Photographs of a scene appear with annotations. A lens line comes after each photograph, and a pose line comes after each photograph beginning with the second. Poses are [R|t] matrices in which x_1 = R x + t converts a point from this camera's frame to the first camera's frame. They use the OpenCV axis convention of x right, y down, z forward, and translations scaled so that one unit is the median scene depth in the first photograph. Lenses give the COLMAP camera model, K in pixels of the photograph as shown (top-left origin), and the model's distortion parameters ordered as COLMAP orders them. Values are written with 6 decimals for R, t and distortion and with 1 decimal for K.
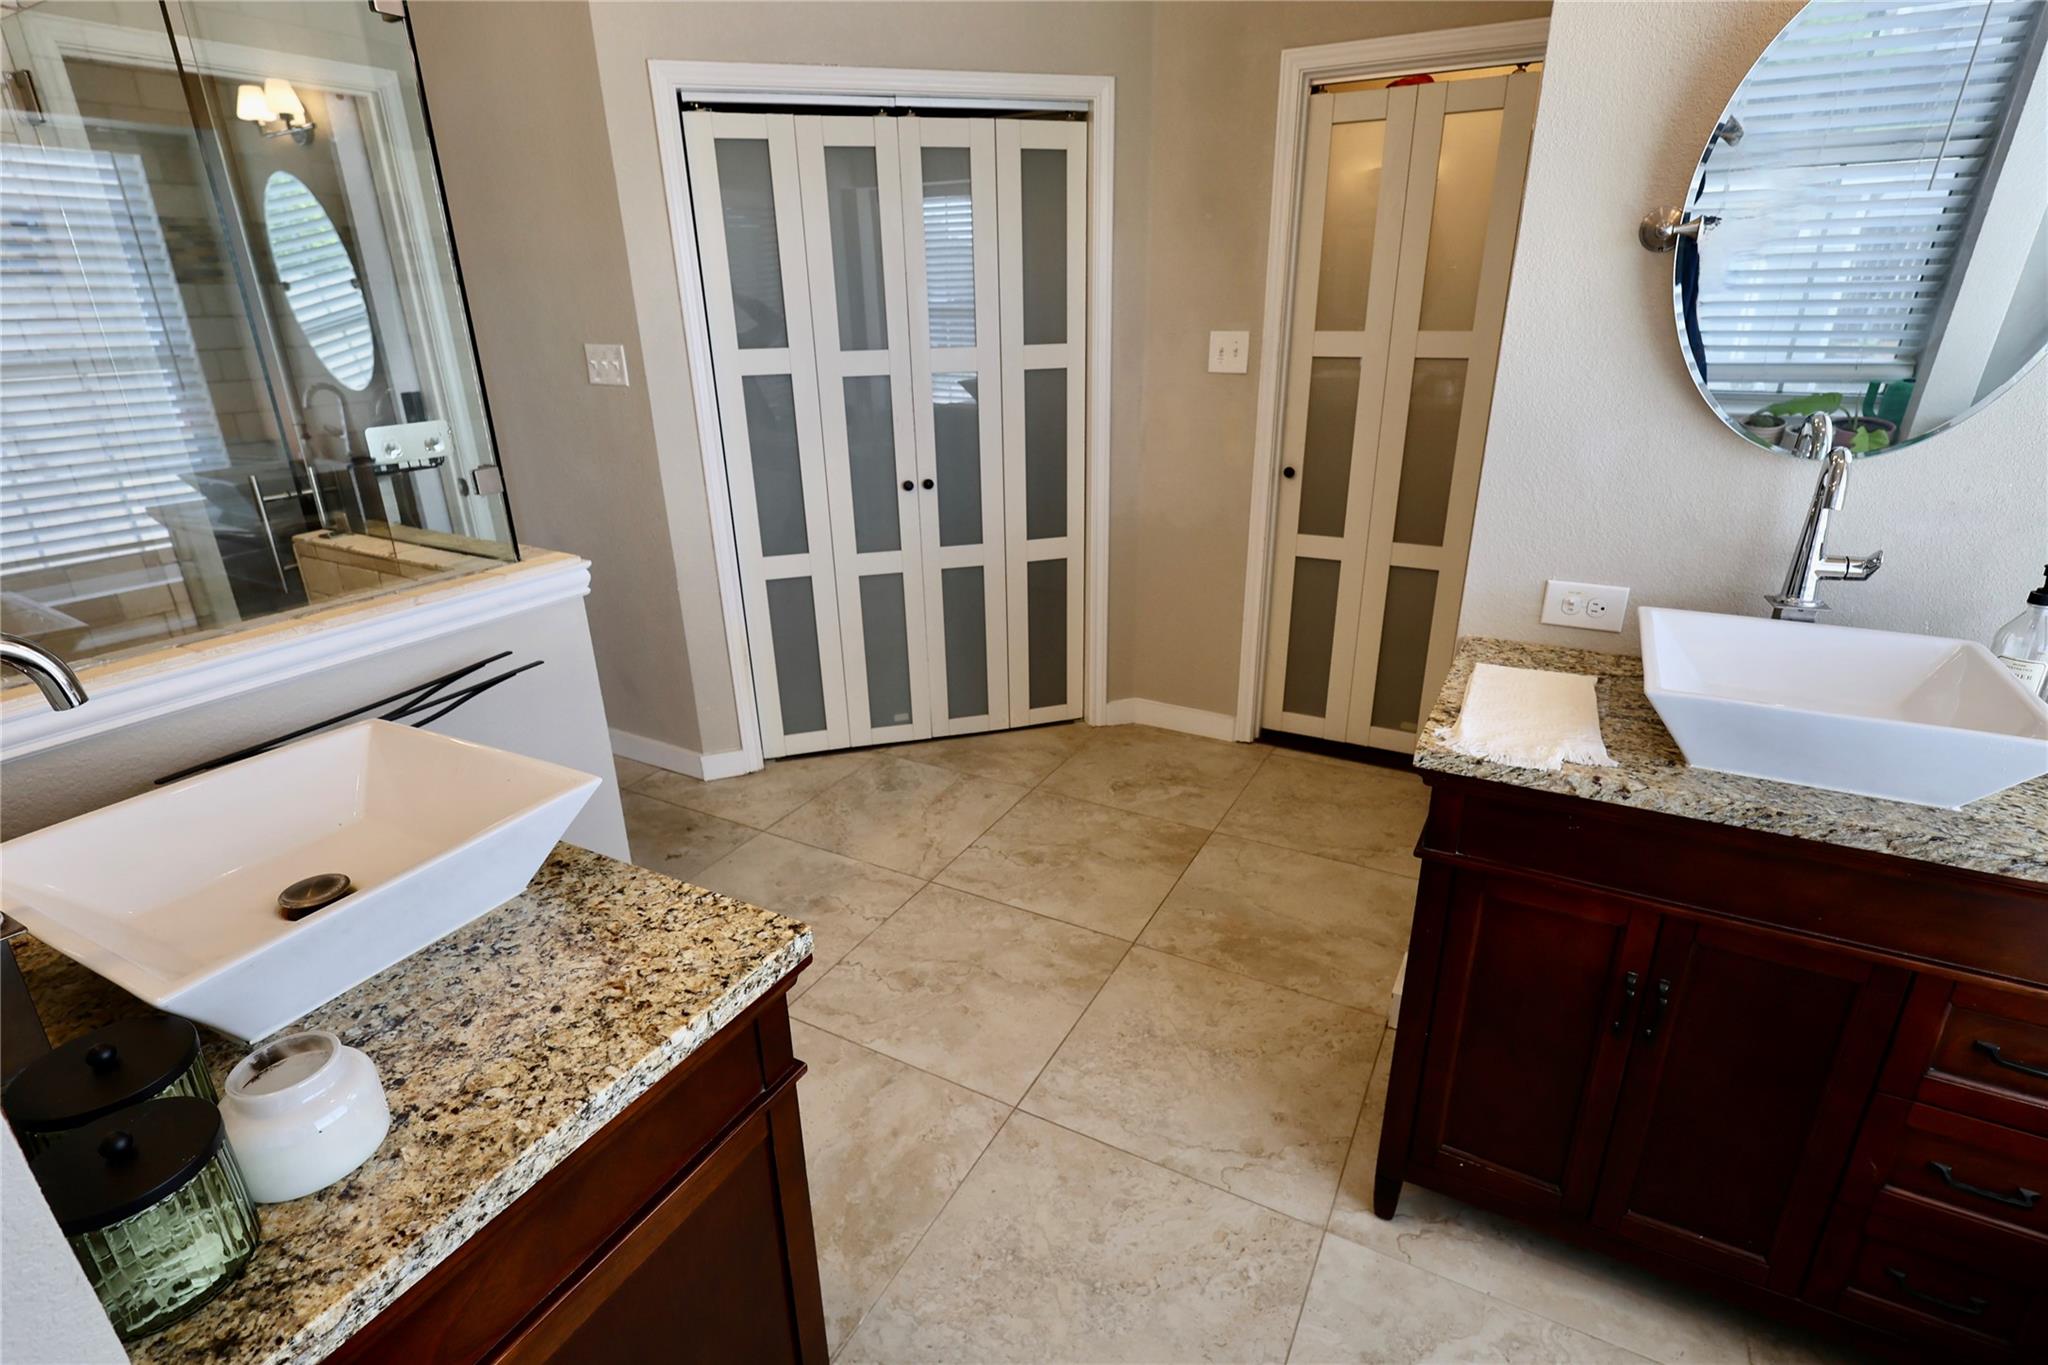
lens RADIAL K [[991.3, 0, 1025.3], [0, 991.3, 682.5], [0, 0, 1]] dist [0.003101, 0.001248]
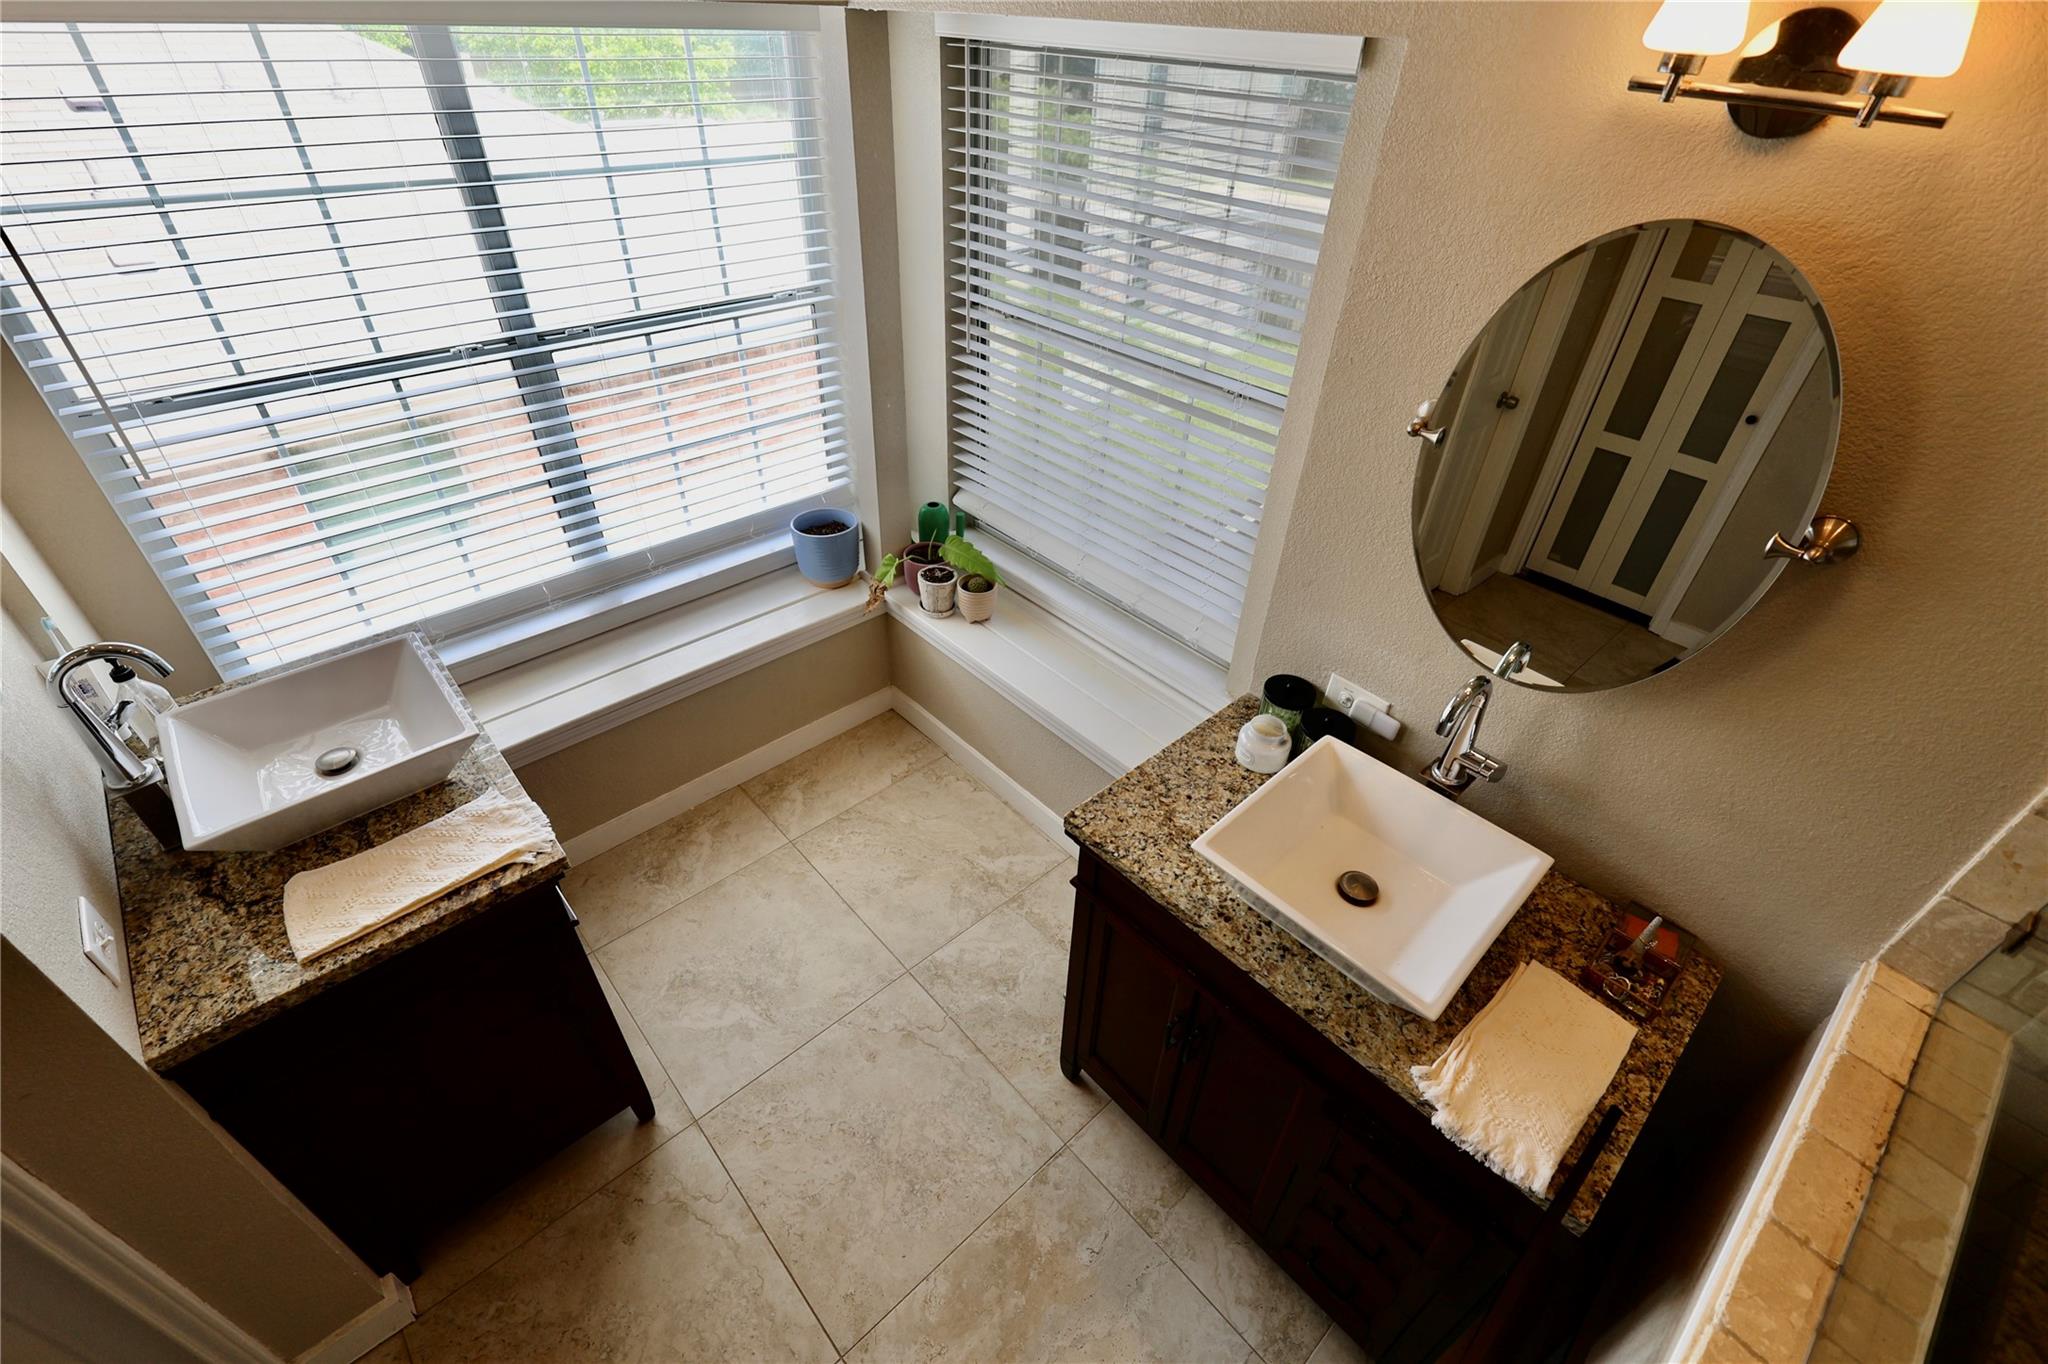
lens RADIAL K [[889.2, 0, 1023.6], [0, 889.2, 679.0], [0, 0, 1]] dist [0.001820, 0.000809]
pose [[-0.943726, -0.208531, 0.256702, -0.195421], [0.107194, 0.541413, 0.833896, -0.474871], [-0.312875, 0.814486, -0.488592, 0.620224]]
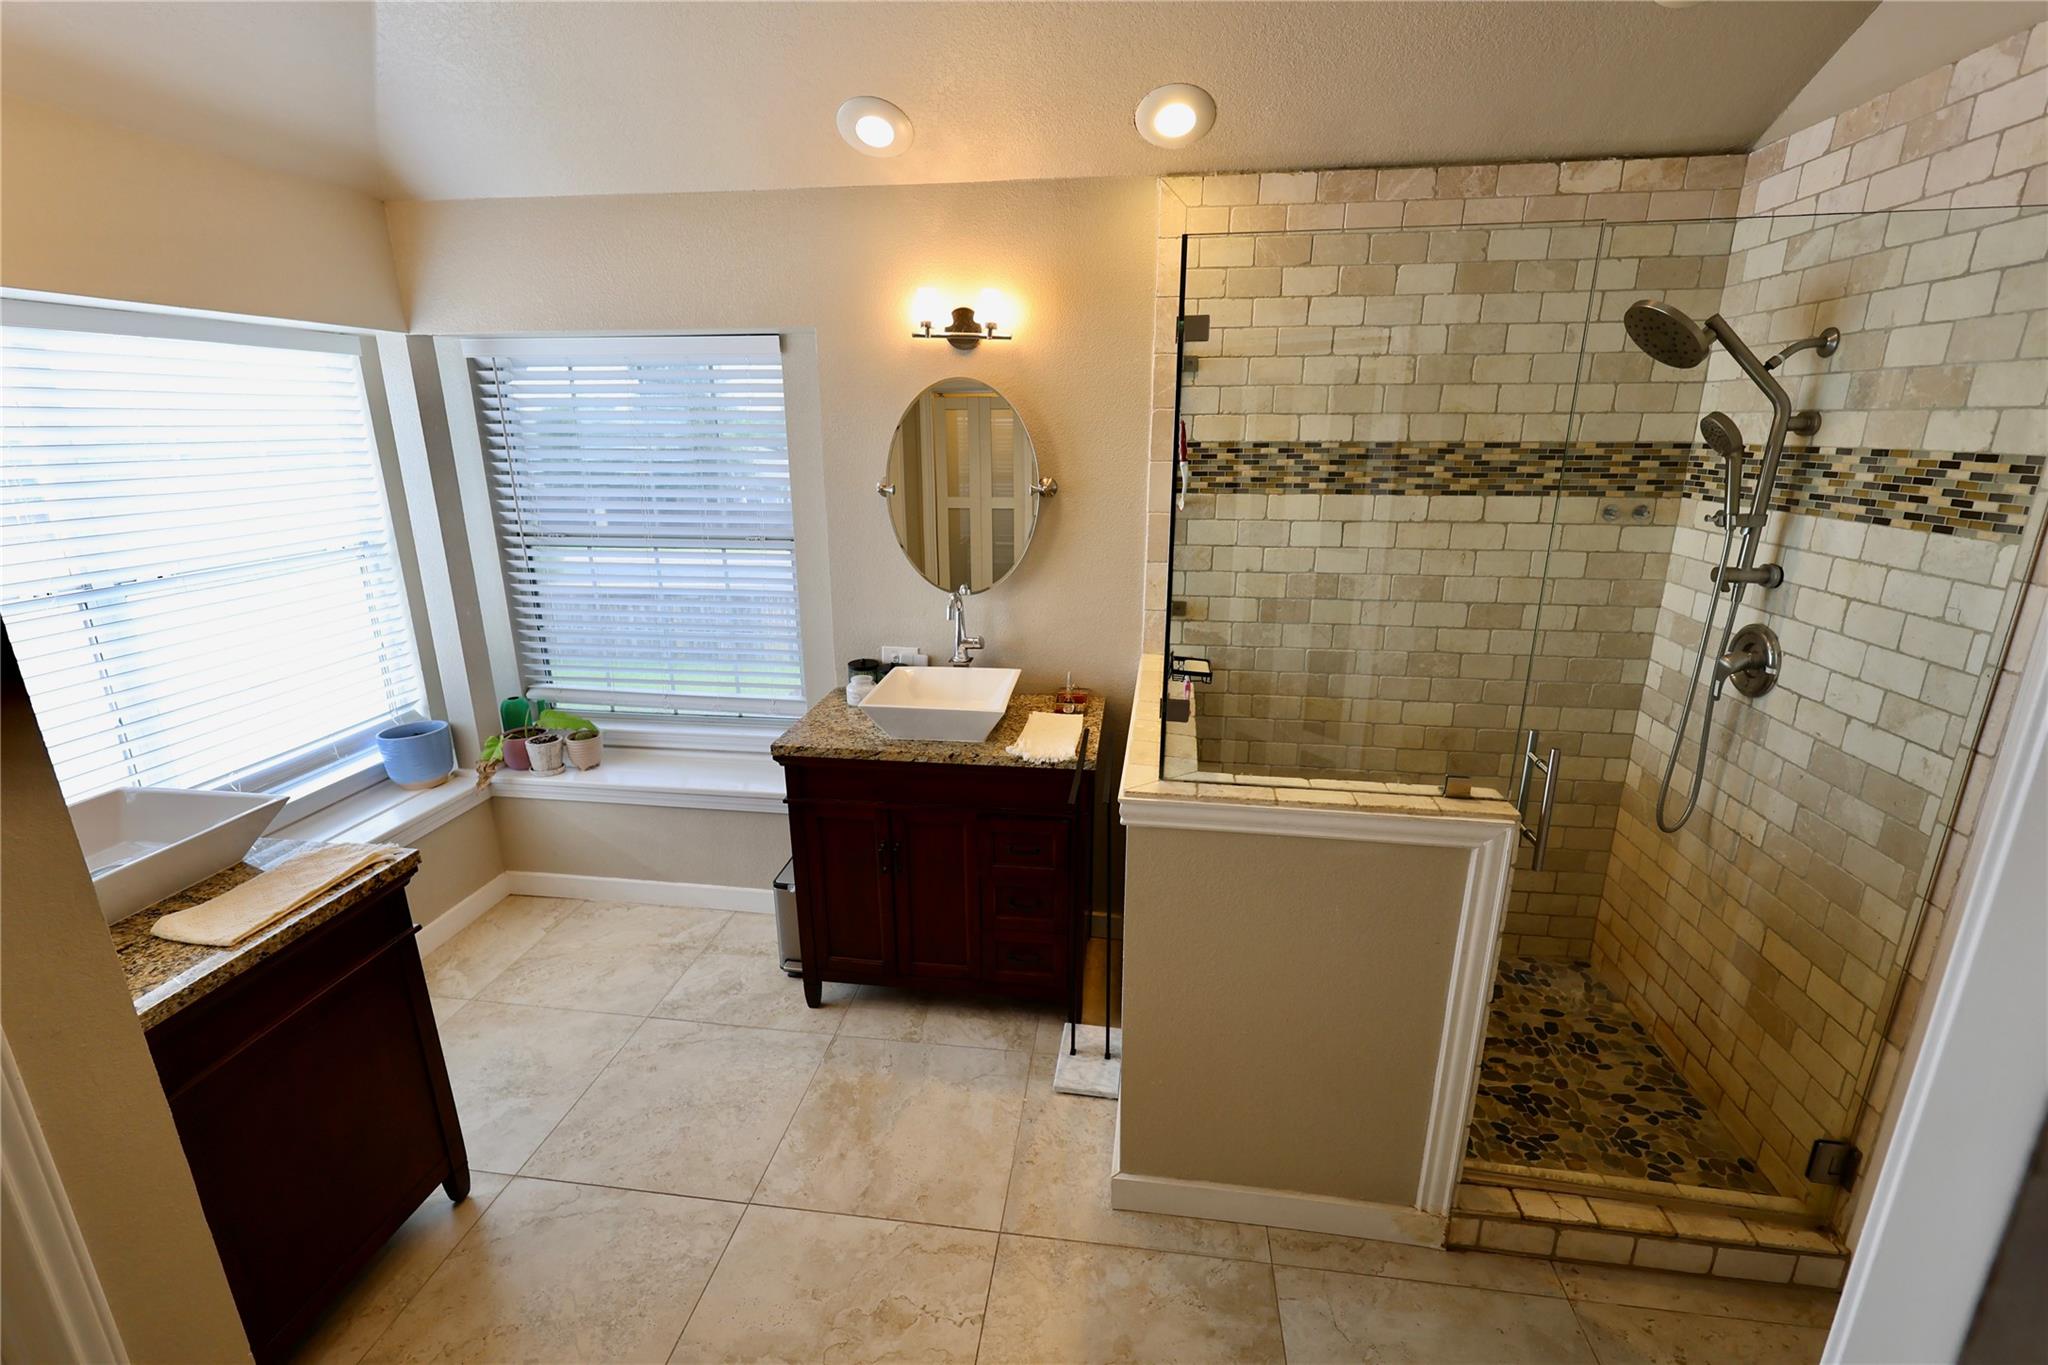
lens RADIAL K [[889.2, 0, 1026.7], [0, 889.2, 677.2], [0, 0, 1]] dist [0.001820, 0.000809]
pose [[-0.935606, 0.119999, -0.332027, -0.032217], [-0.107545, 0.798895, 0.591778, -0.559855], [0.336267, 0.589379, -0.734545, 1.141264]]
